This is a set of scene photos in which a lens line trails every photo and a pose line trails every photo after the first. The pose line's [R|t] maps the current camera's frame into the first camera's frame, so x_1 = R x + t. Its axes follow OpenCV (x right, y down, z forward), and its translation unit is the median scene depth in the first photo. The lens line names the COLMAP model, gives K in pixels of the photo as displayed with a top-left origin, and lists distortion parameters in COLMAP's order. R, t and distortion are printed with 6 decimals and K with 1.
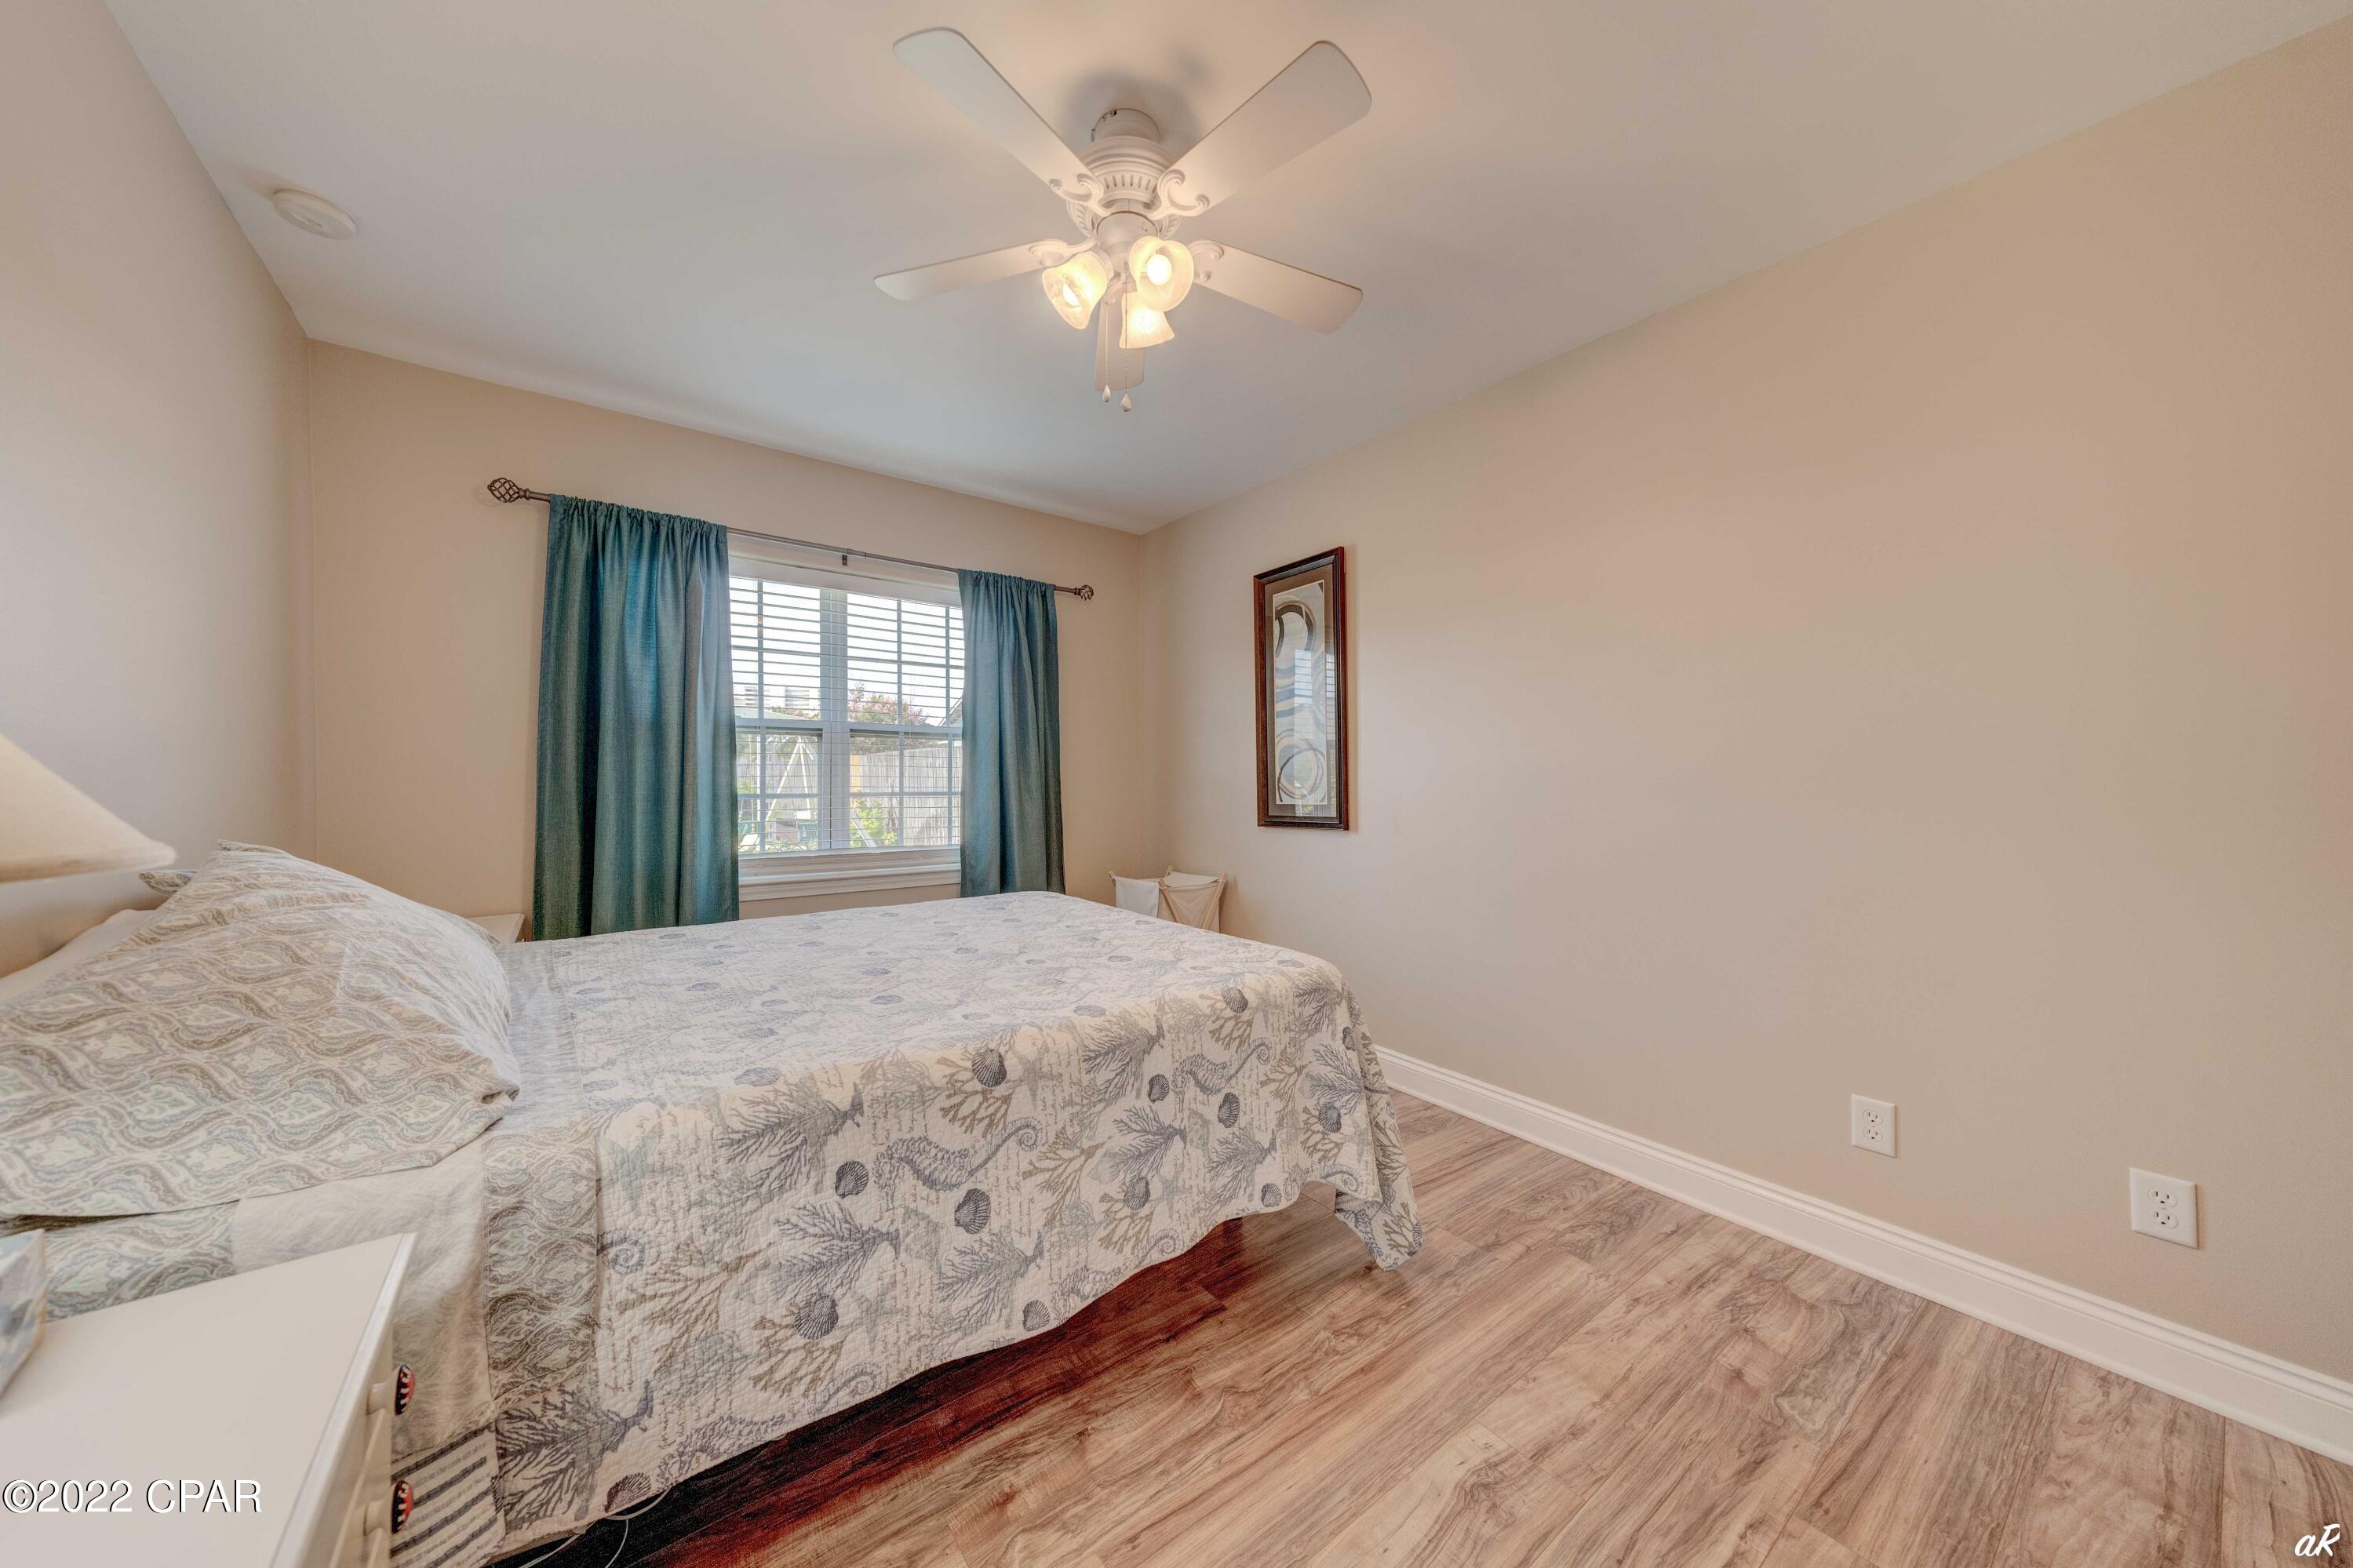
lens RADIAL K [[805.2, 0, 1156.6], [0, 805.2, 775.4], [0, 0, 1]] dist [0.005347, -0.000115]
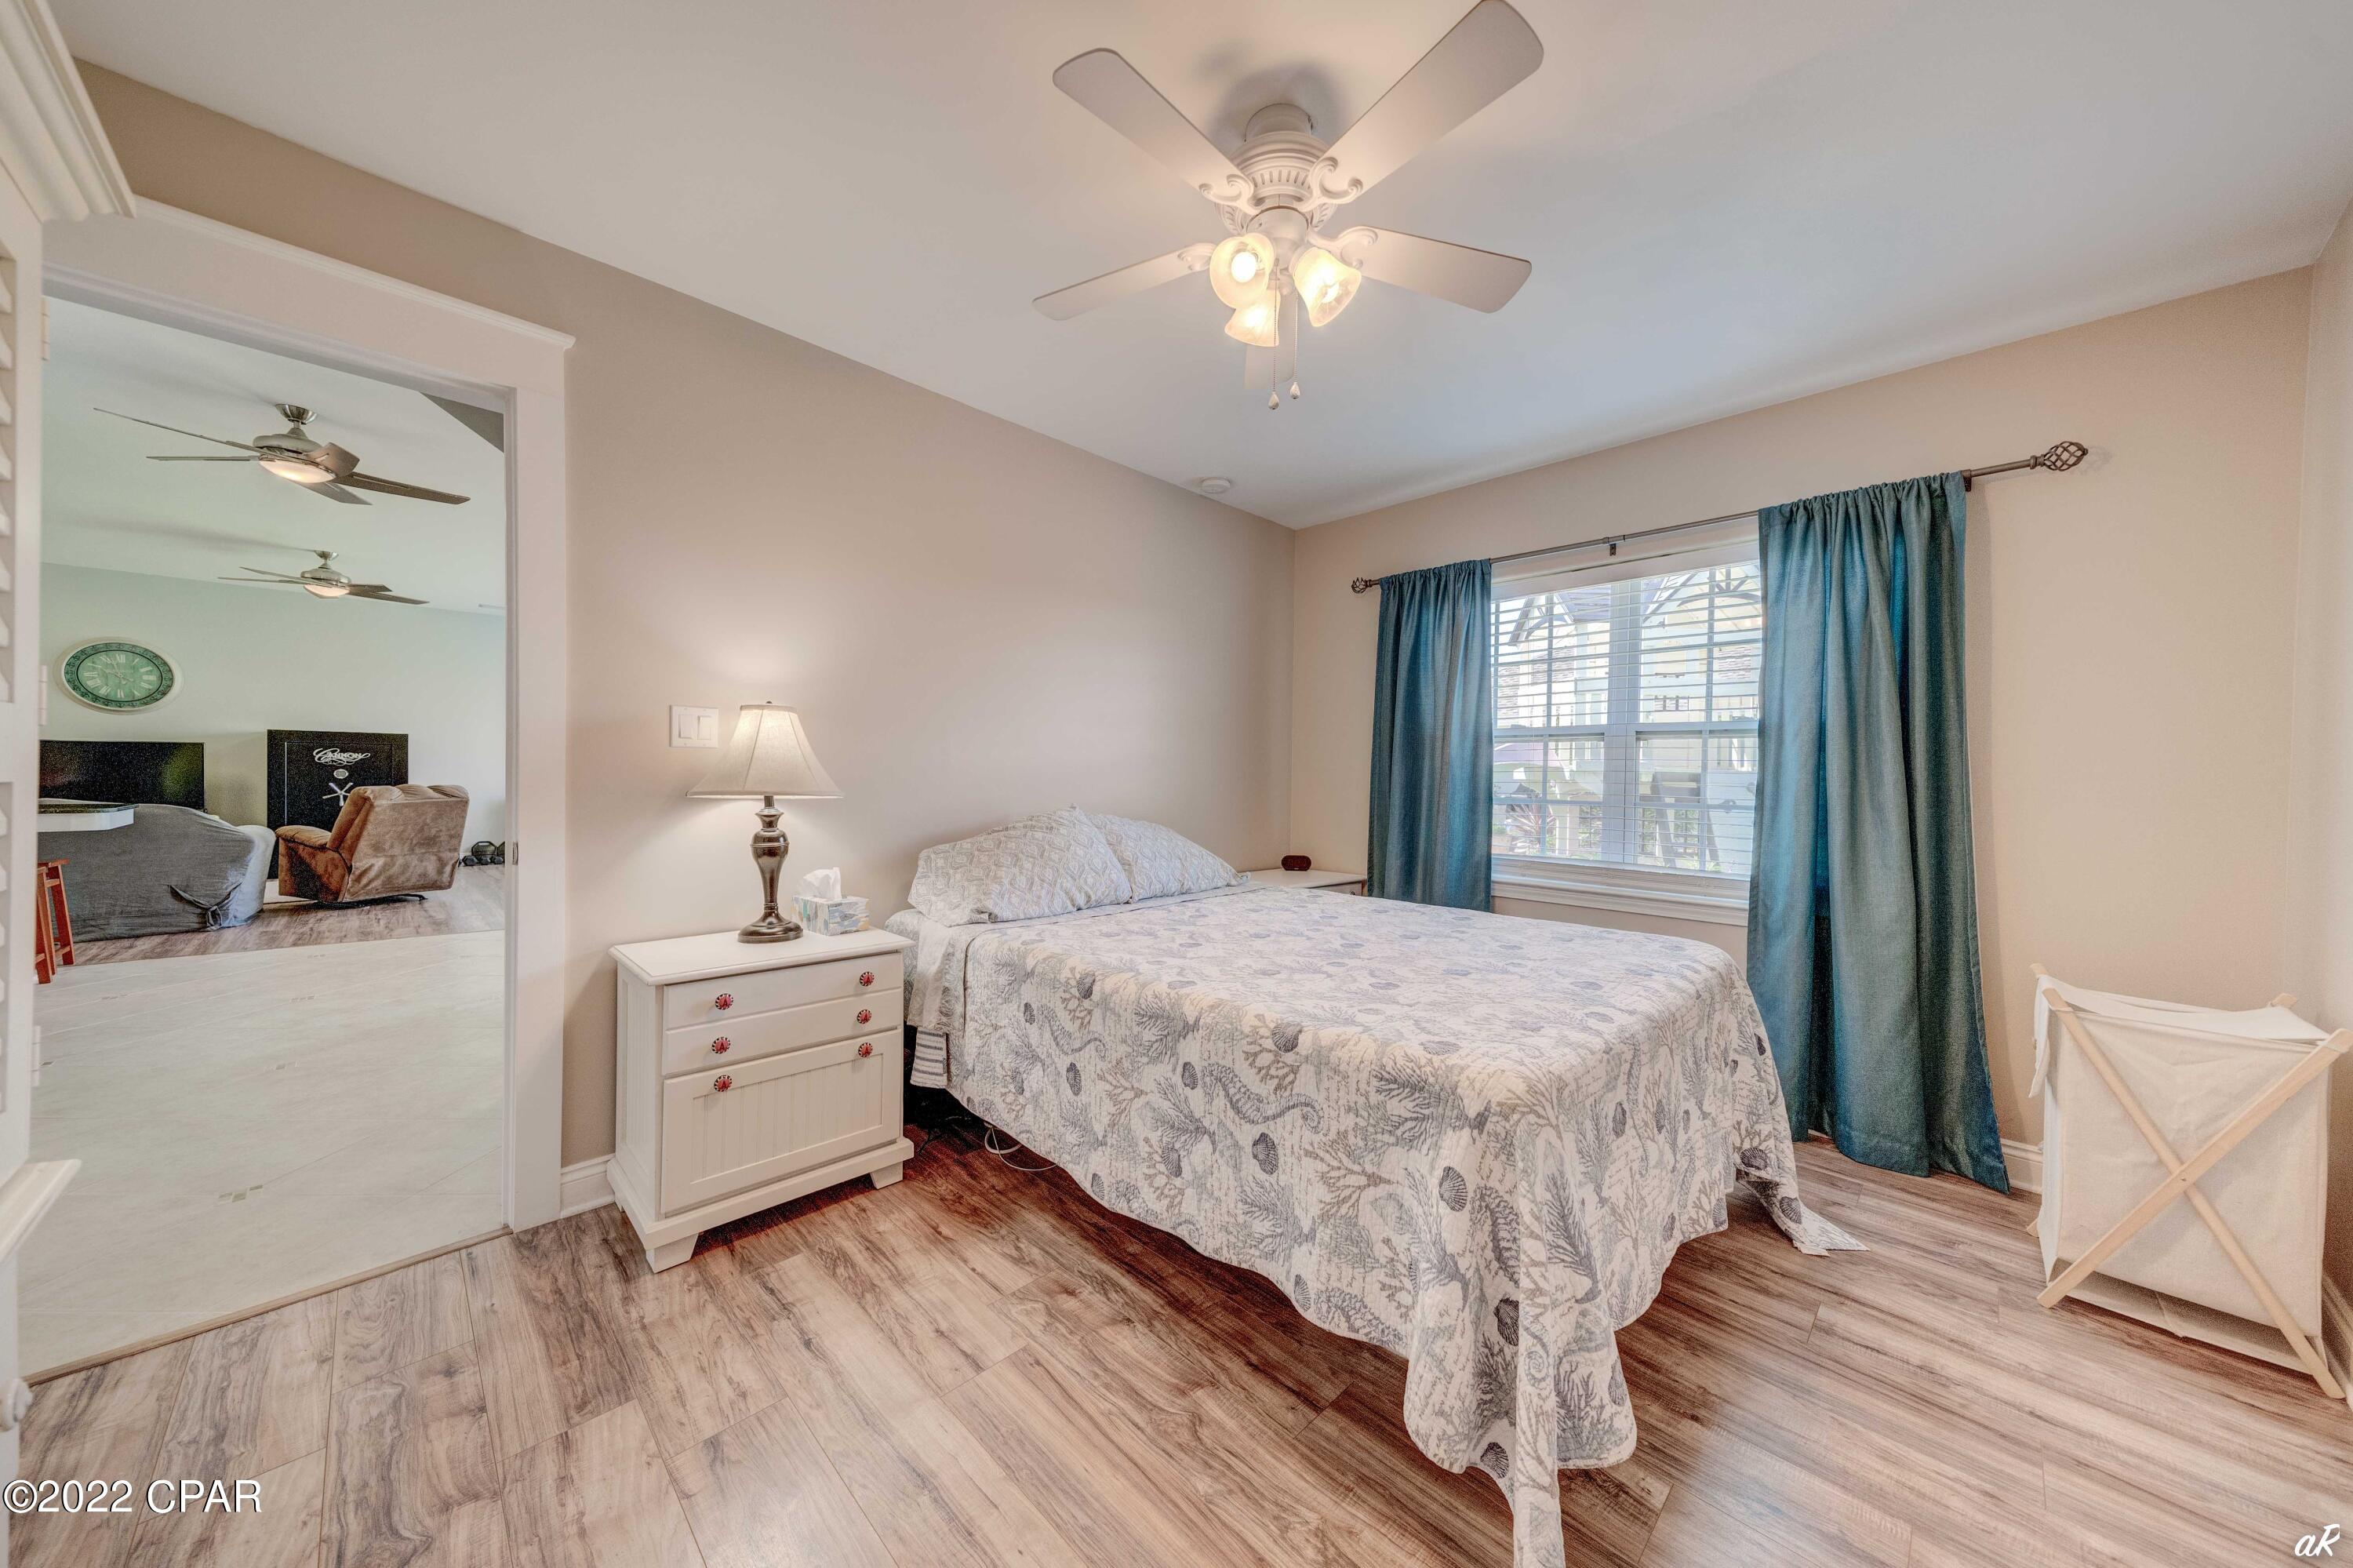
lens RADIAL K [[805.4, 0, 1161.4], [0, 805.4, 779.0], [0, 0, 1]] dist [0.005347, -0.000115]
pose [[0.106670, -0.000020, -0.994294, 1.022476], [-0.010839, 0.999941, -0.001183, 0.005601], [0.994235, 0.010903, 0.106664, 0.836993]]
